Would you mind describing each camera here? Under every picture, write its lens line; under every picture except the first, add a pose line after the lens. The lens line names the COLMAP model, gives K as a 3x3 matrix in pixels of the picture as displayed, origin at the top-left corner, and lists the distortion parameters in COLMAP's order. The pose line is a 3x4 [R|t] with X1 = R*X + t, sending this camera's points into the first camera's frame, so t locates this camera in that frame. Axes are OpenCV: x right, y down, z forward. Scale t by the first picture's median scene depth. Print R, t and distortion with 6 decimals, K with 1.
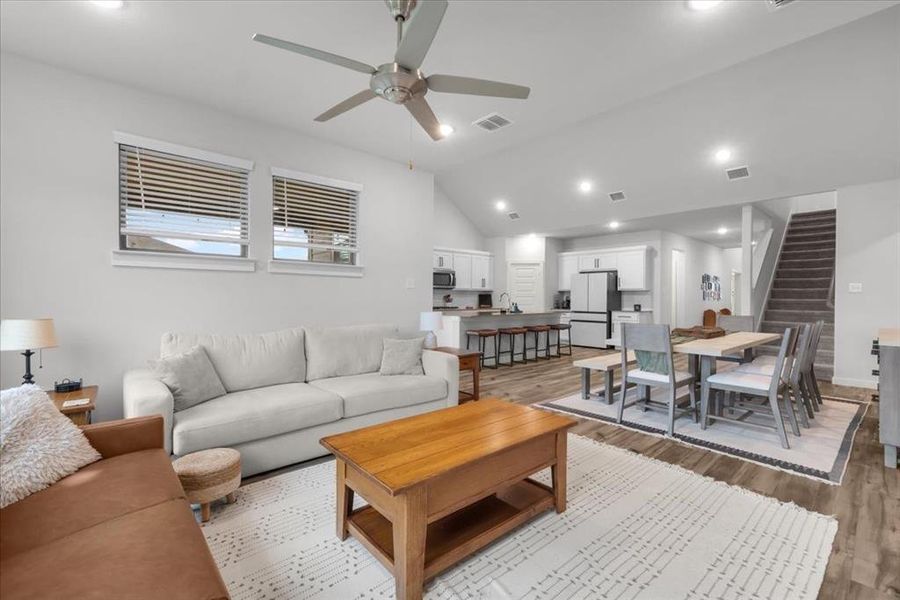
lens RADIAL K [[398.1, 0, 448.2], [0, 398.1, 297.7], [0, 0, 1]] dist [0.006091, -0.000159]
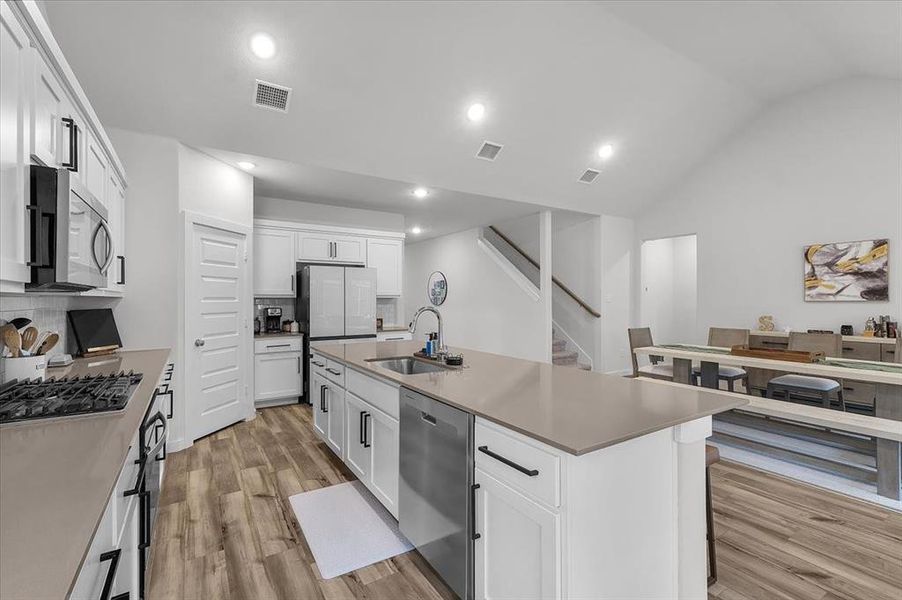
lens RADIAL K [[399.0, 0, 438.9], [0, 399.0, 299.1], [0, 0, 1]] dist [0.006091, -0.000159]
pose [[0.184998, -0.007214, 0.982712, -0.188022], [0.001731, 0.999974, 0.007015, -0.021478], [-0.982737, 0.000403, 0.185006, 0.844471]]
